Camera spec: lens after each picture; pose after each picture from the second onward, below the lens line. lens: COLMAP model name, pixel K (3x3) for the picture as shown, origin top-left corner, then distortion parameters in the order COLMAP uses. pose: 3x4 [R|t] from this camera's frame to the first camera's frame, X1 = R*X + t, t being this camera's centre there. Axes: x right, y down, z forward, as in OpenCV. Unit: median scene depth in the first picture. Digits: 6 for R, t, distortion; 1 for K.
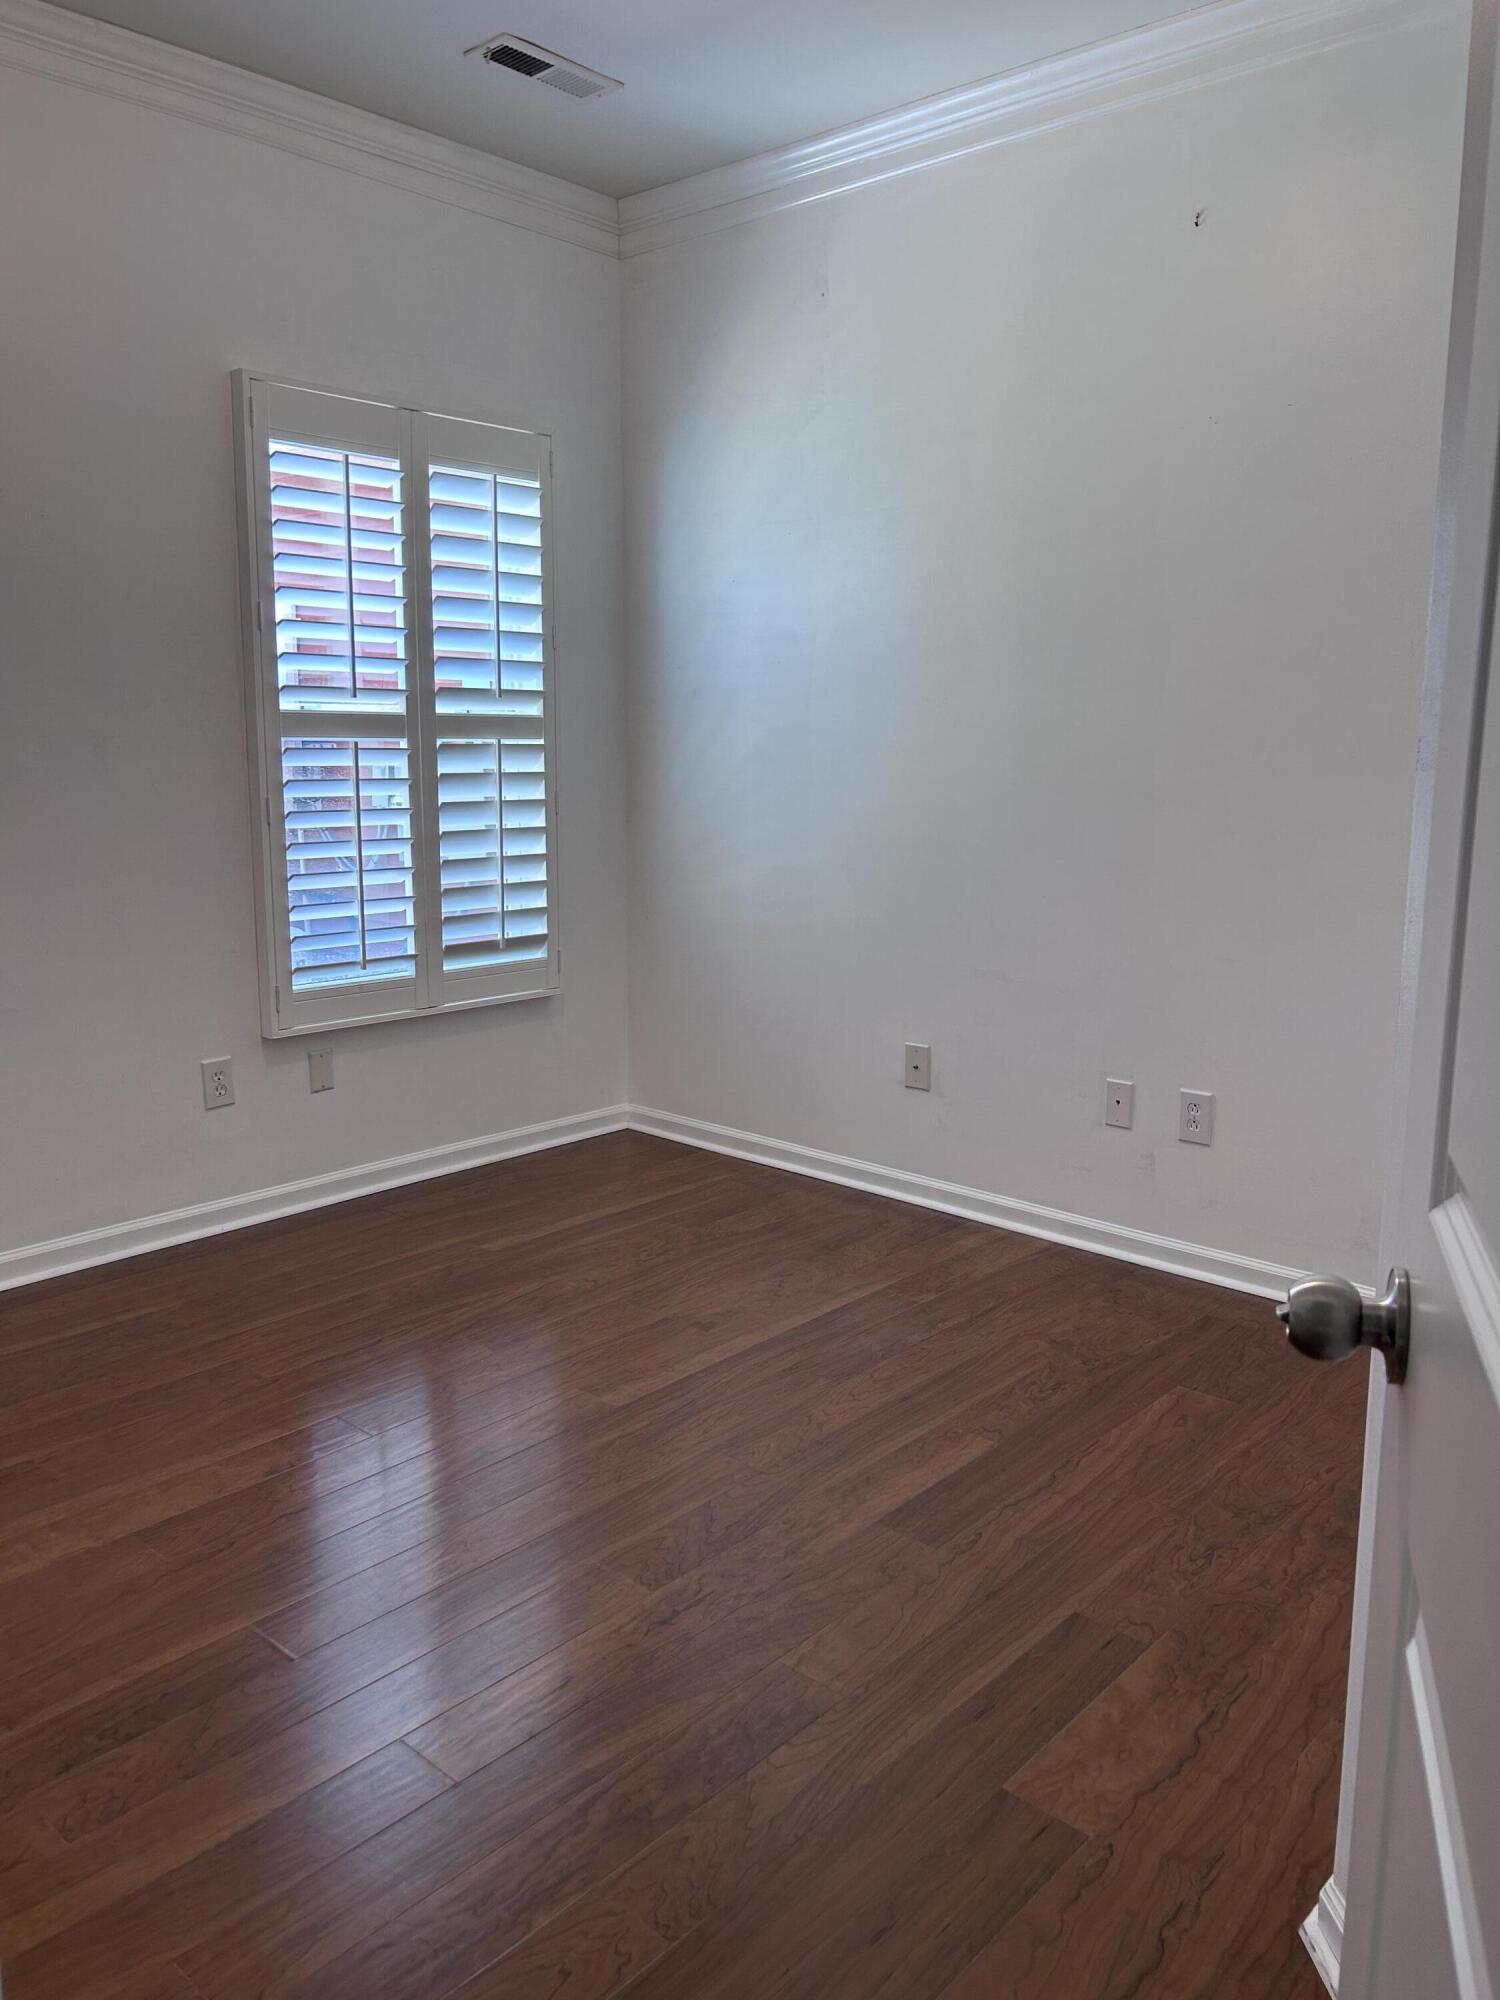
lens RADIAL K [[1513.2, 0, 750.4], [0, 1513.2, 995.7], [0, 0, 1]] dist [0.020715, -0.003385]
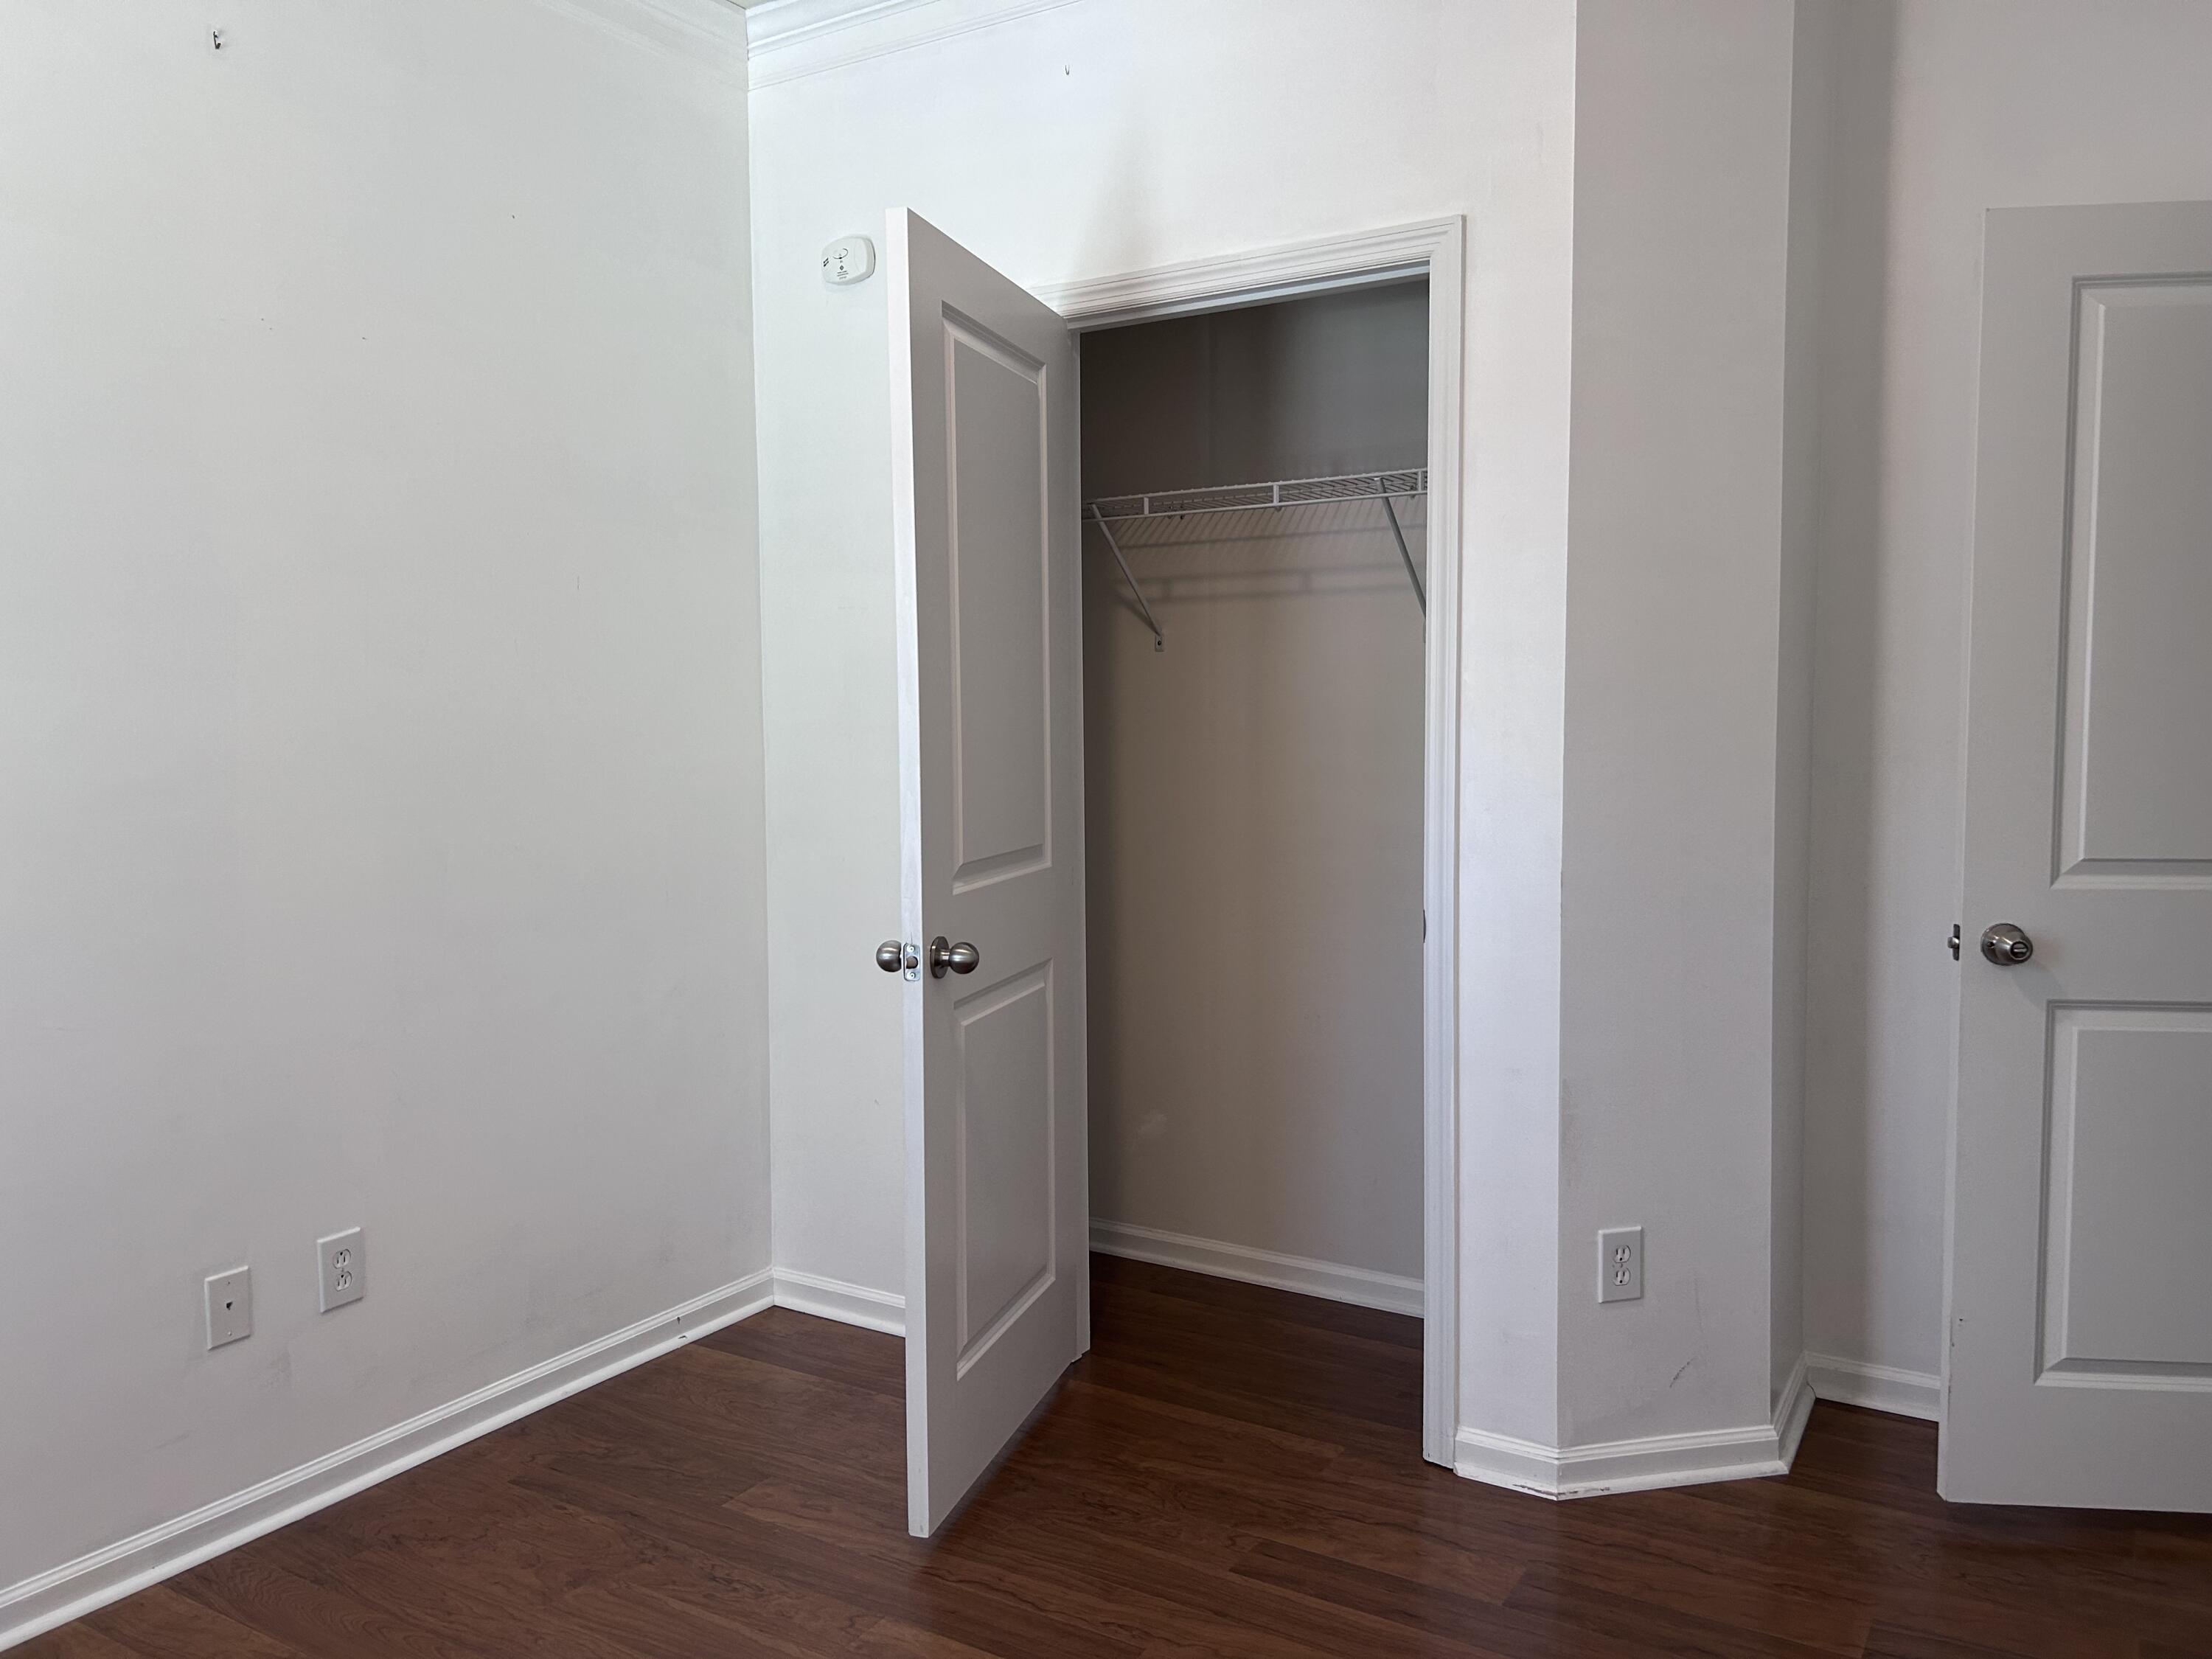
lens RADIAL K [[1673.6, 0, 1101.8], [0, 1673.6, 831.8], [0, 0, 1]] dist [0.020715, -0.003385]
pose [[-0.181479, -0.079790, 0.980153, -0.636509], [0.178335, 0.977507, 0.112594, -0.175758], [-0.967089, 0.195229, -0.163167, 0.864240]]
